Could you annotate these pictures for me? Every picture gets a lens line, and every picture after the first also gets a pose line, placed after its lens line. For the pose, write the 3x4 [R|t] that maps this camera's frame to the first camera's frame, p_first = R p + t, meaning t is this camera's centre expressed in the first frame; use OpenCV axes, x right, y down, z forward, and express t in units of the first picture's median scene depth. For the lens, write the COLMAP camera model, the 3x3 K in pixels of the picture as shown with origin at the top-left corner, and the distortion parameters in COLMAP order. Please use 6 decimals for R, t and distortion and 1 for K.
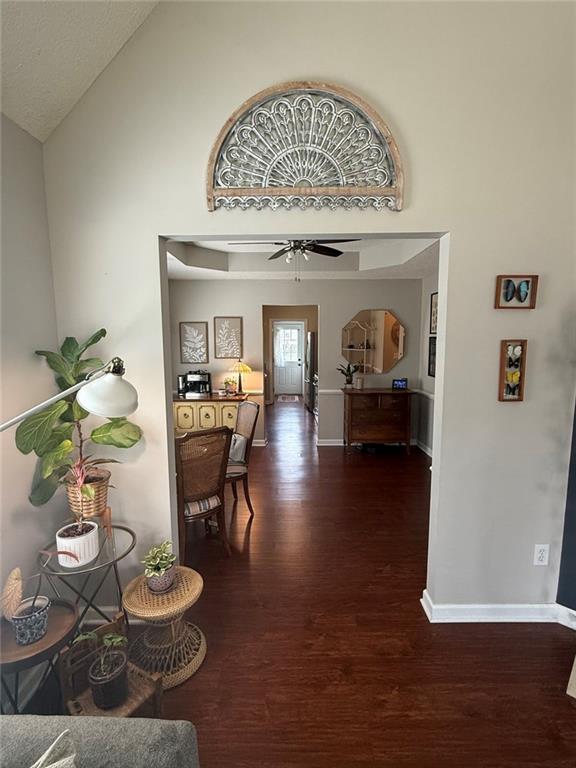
lens RADIAL K [[370.0, 0, 288.0], [0, 370.0, 384.0], [0, 0, 1]] dist [-0.000693, -0.000052]
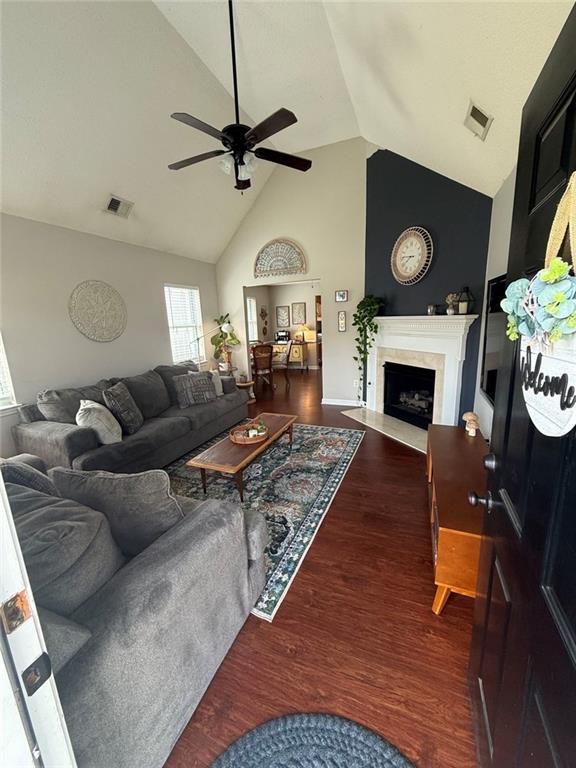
lens RADIAL K [[306.7, 0, 288.0], [0, 306.7, 384.0], [0, 0, 1]] dist [-0.001173, -0.000241]
pose [[0.926664, 0.046272, -0.373031, 0.855856], [-0.007283, 0.994418, 0.105260, 0.160646], [0.375820, -0.094824, 0.921829, -1.181768]]
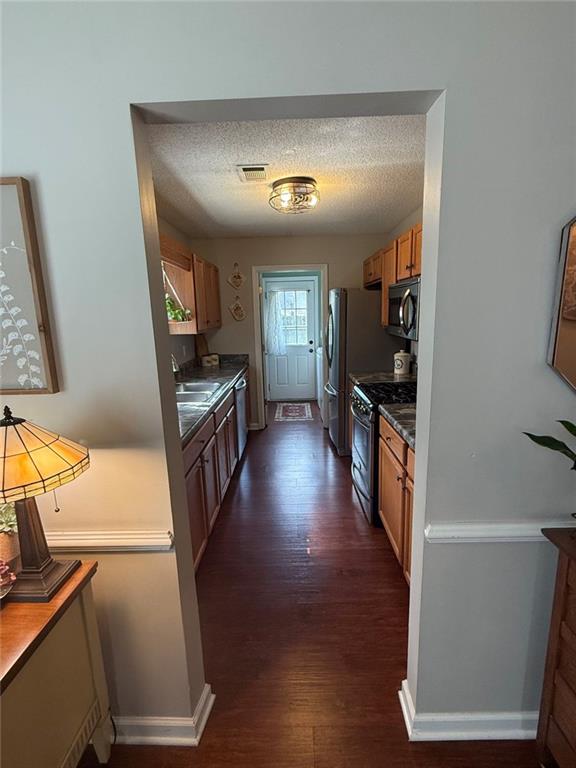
lens RADIAL K [[370.0, 0, 288.0], [0, 370.0, 384.0], [0, 0, 1]] dist [-0.000693, -0.000052]
pose [[0.999458, -0.026134, -0.020023, 0.018276], [0.027540, 0.996912, 0.073533, -0.174902], [0.018040, -0.074045, 0.997092, 1.648329]]
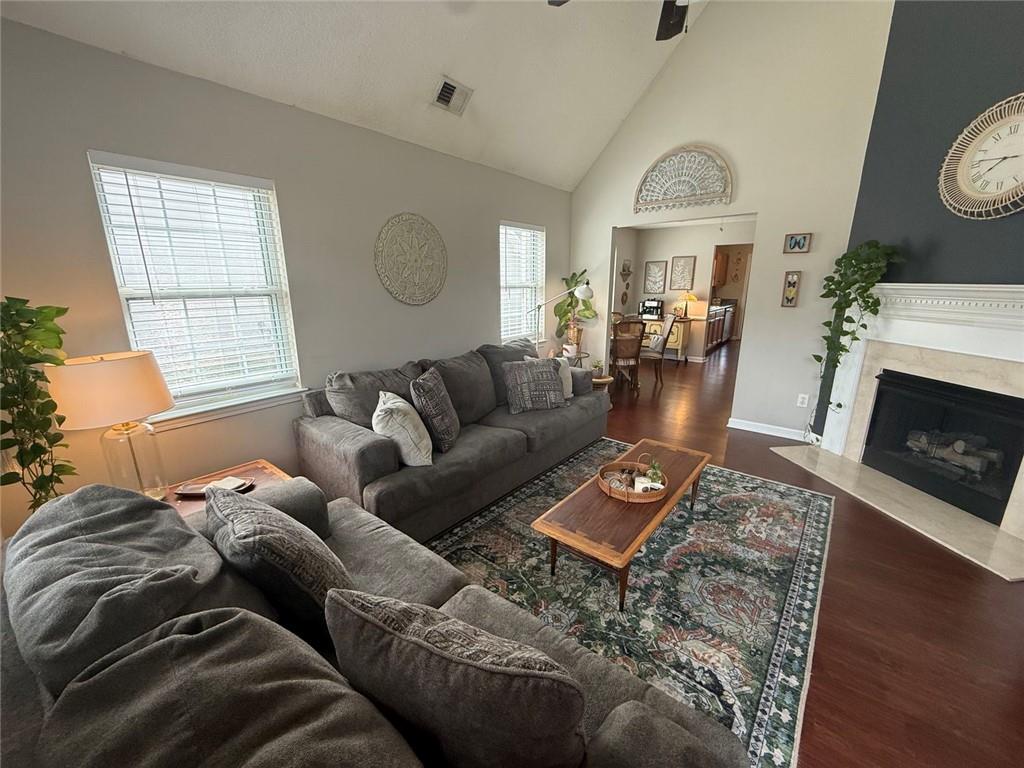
lens RADIAL K [[409.0, 0, 508.4], [0, 409.0, 387.2], [0, 0, 1]] dist [-0.001173, -0.000241]
pose [[0.777764, 0.158021, -0.608369, 0.596085], [-0.070494, 0.983705, 0.165391, 0.143473], [0.624591, -0.085749, 0.776230, -1.023929]]
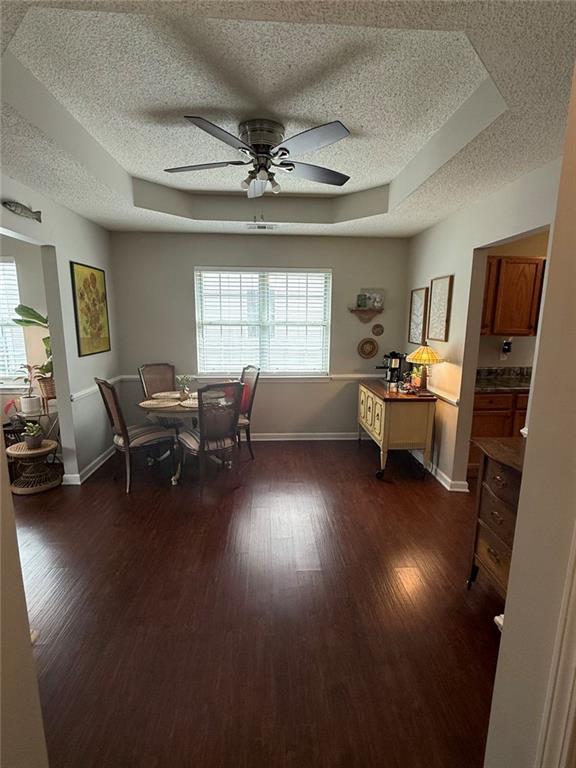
lens RADIAL K [[370.0, 0, 288.0], [0, 370.0, 384.0], [0, 0, 1]] dist [-0.000693, -0.000052]
pose [[0.059016, 0.178832, -0.982108, 1.026292], [-0.122688, 0.977664, 0.170650, -0.150836], [0.990689, 0.110422, 0.079639, 1.428409]]
